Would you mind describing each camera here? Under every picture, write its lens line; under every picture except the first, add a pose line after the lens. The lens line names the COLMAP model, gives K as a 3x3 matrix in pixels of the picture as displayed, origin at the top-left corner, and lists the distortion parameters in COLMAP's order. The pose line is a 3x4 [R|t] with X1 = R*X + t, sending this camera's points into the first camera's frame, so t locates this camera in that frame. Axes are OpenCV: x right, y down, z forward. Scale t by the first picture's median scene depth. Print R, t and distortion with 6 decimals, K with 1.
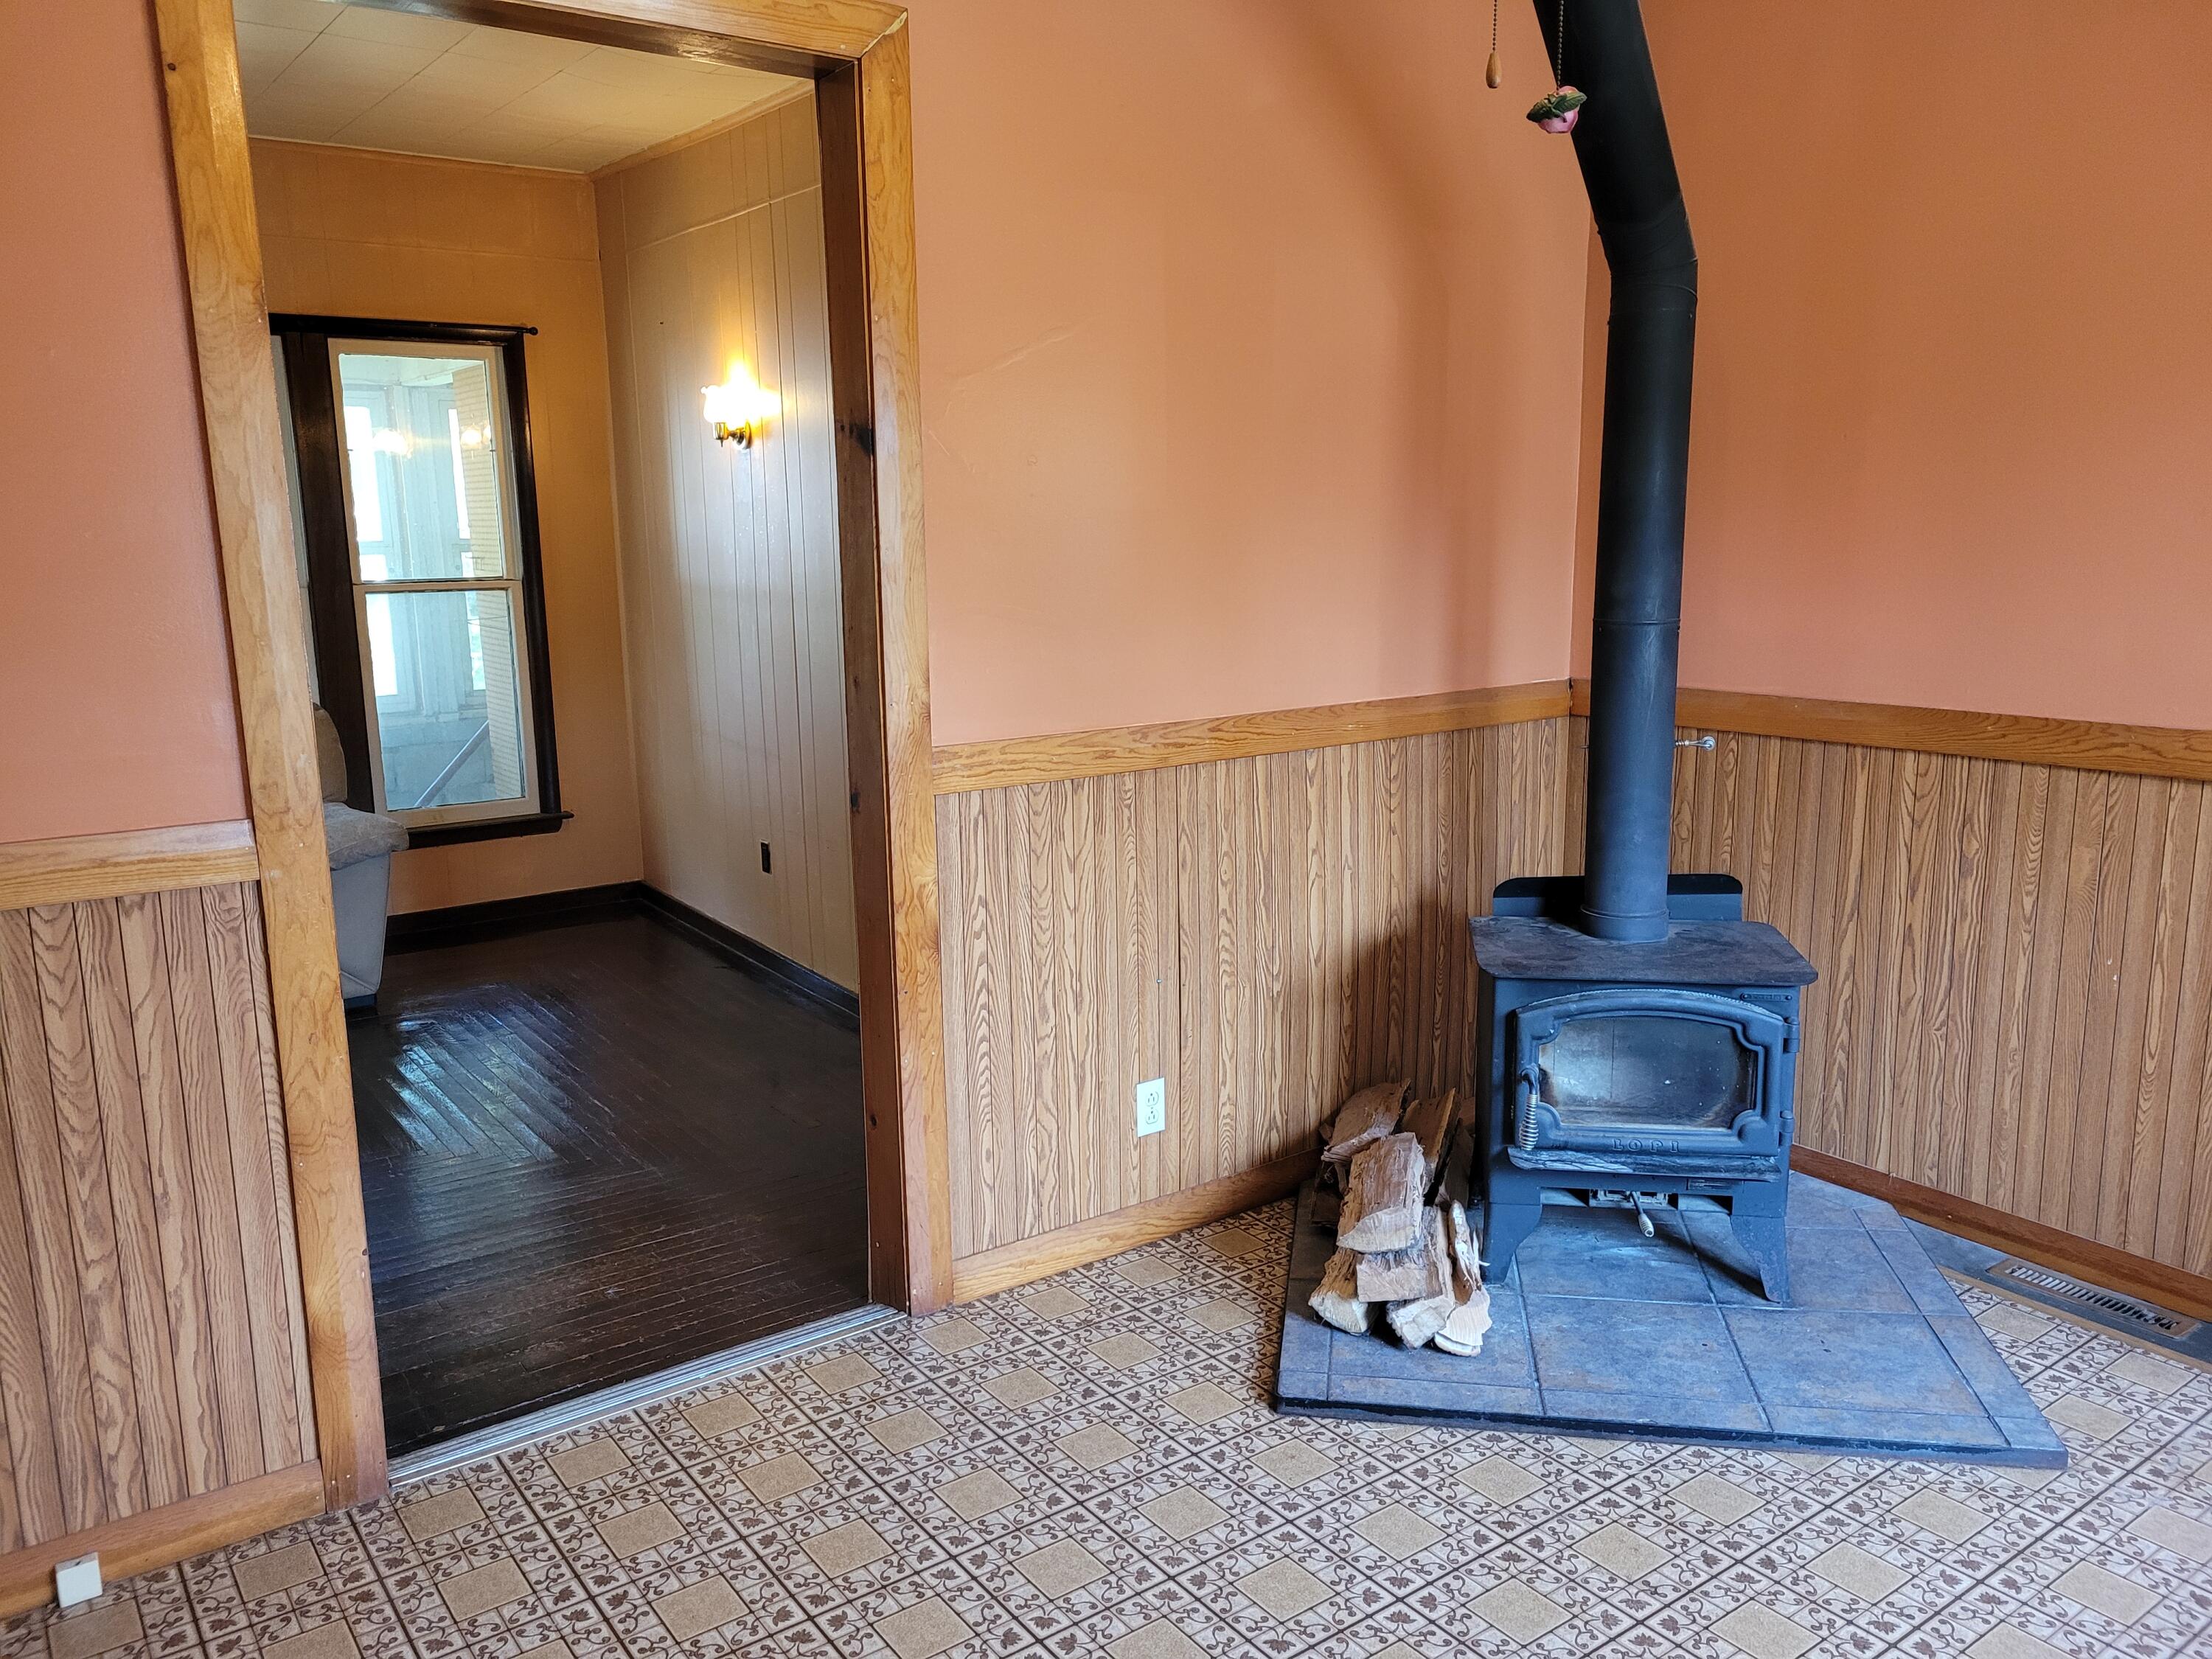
lens RADIAL K [[1665.7, 0, 1098.4], [0, 1665.7, 820.9], [0, 0, 1]] dist [0.058203, -0.052463]
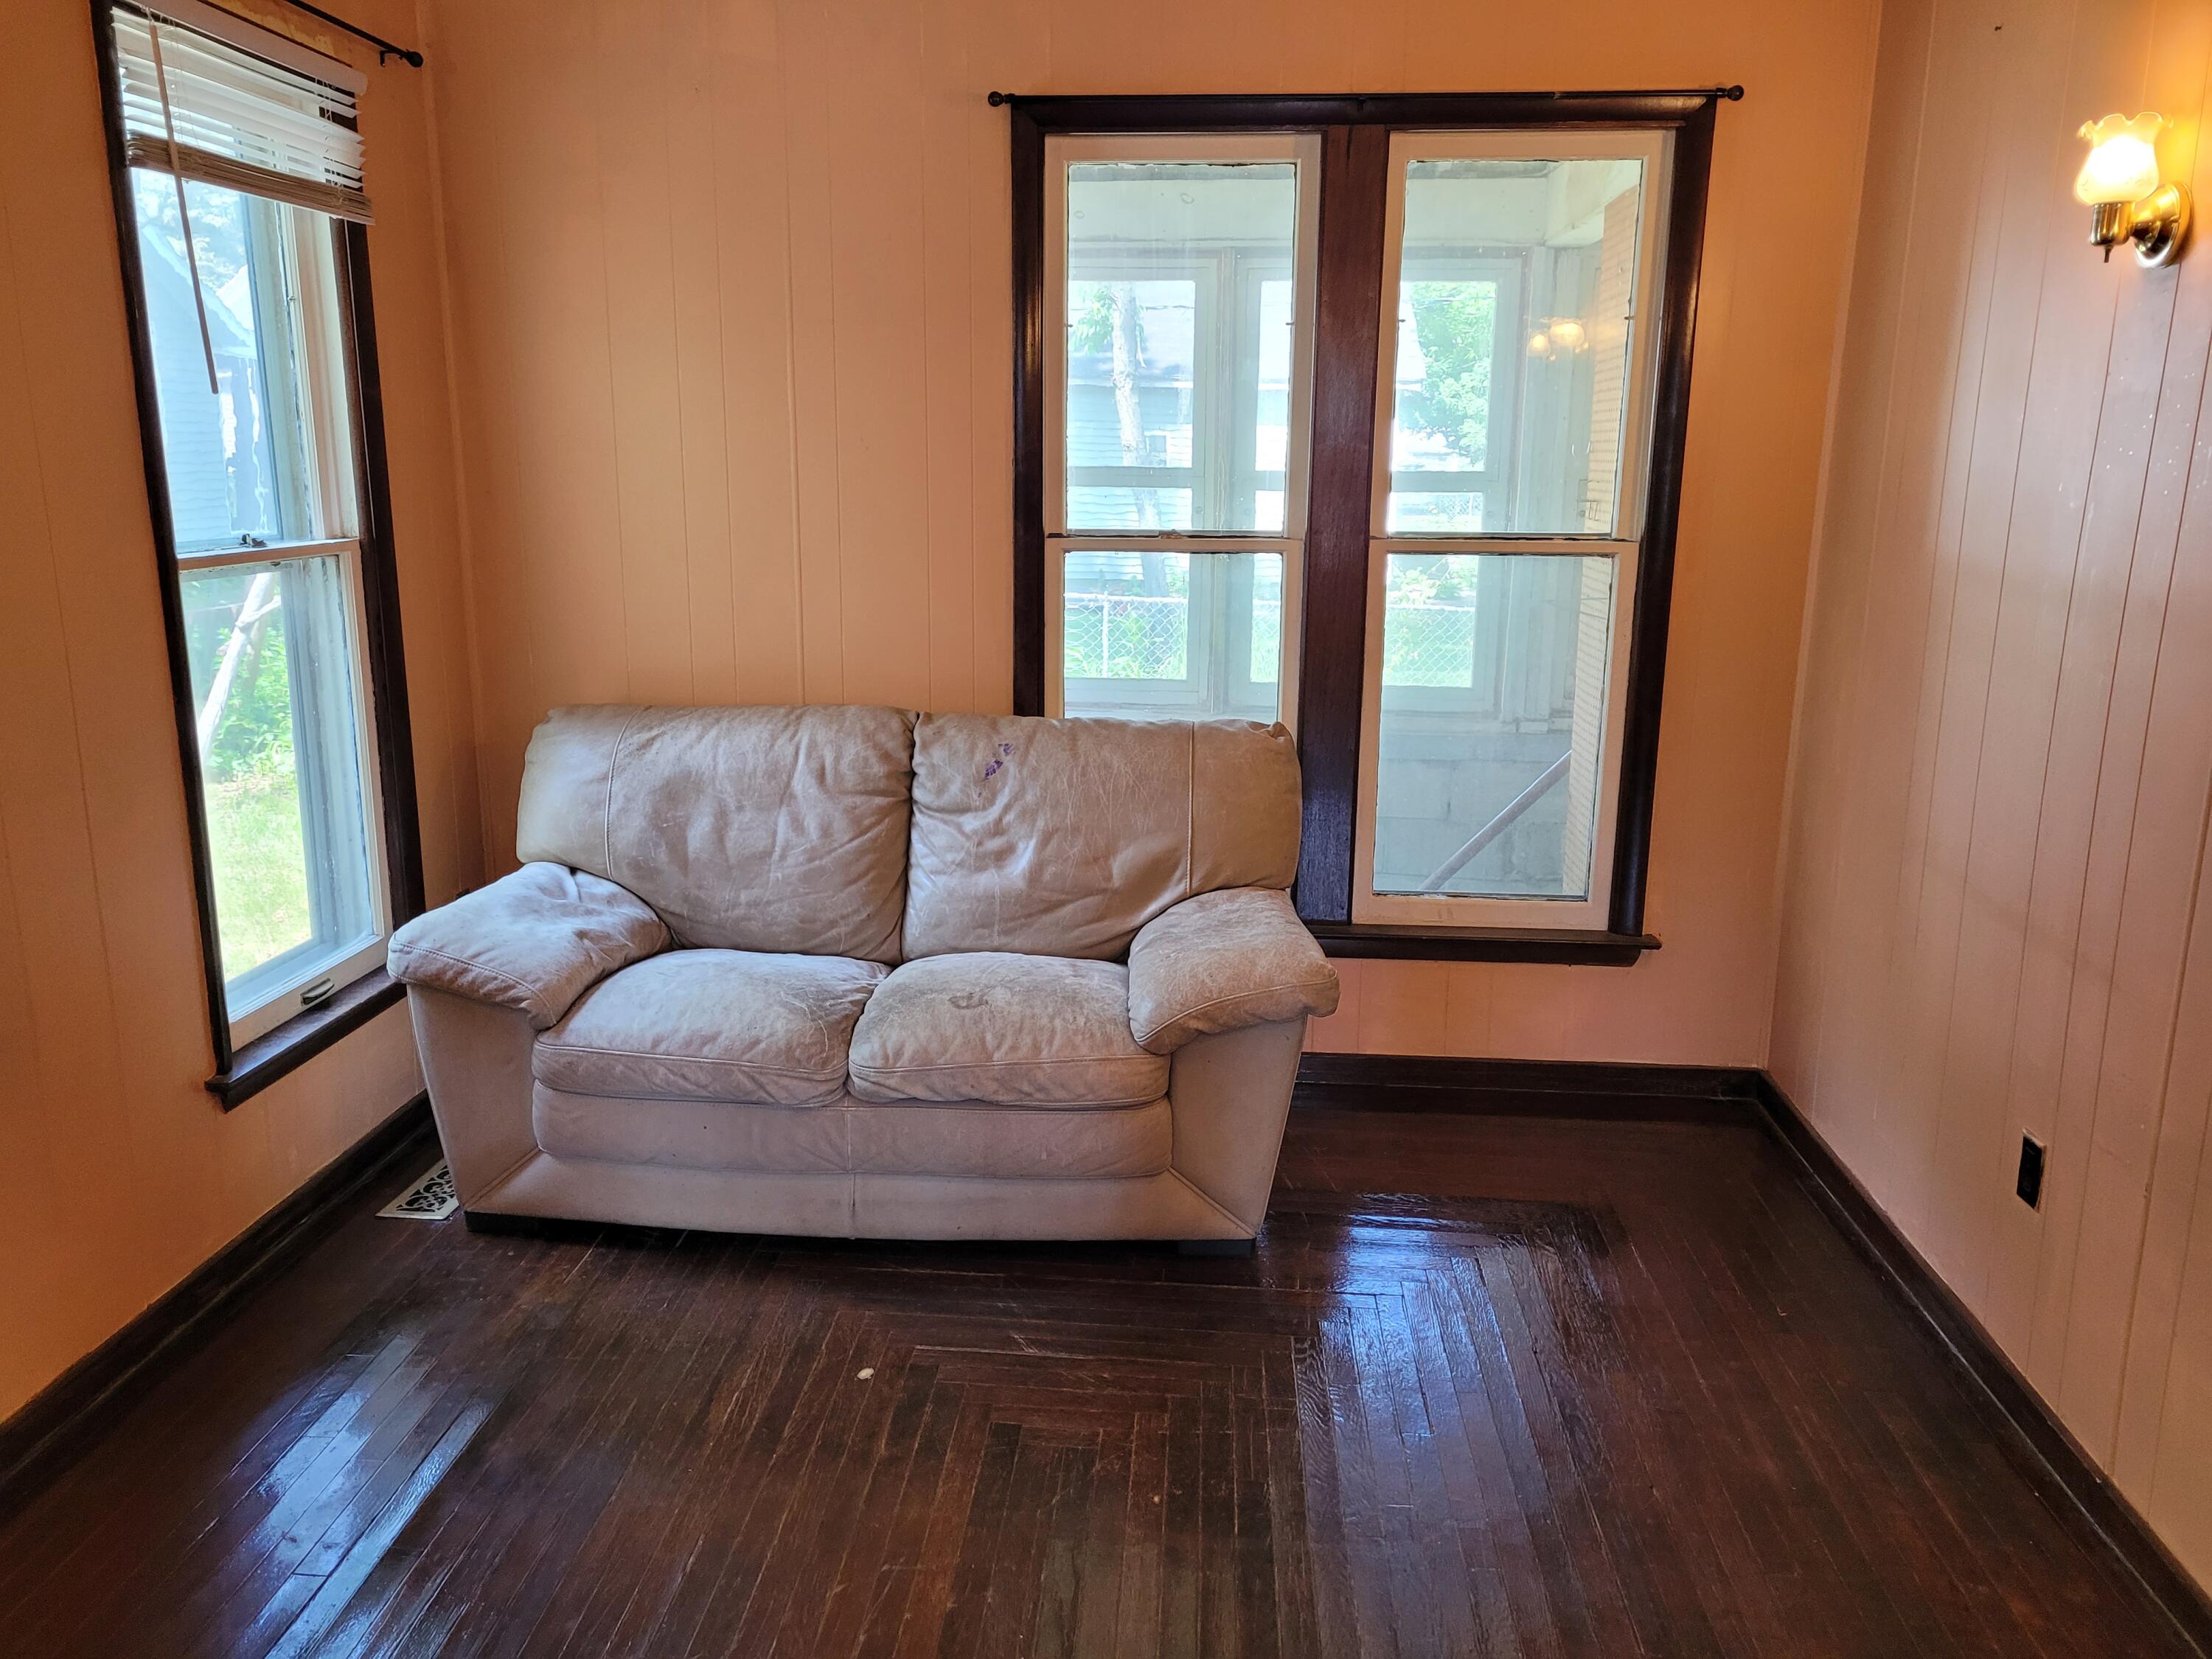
lens RADIAL K [[1580.1, 0, 1102.1], [0, 1580.1, 839.1], [0, 0, 1]] dist [0.007757, 0.001816]
pose [[0.761867, 0.167894, -0.625596, -0.125452], [-0.133404, 0.985789, 0.102098, -0.073318], [0.633847, 0.005672, 0.773438, 0.459989]]
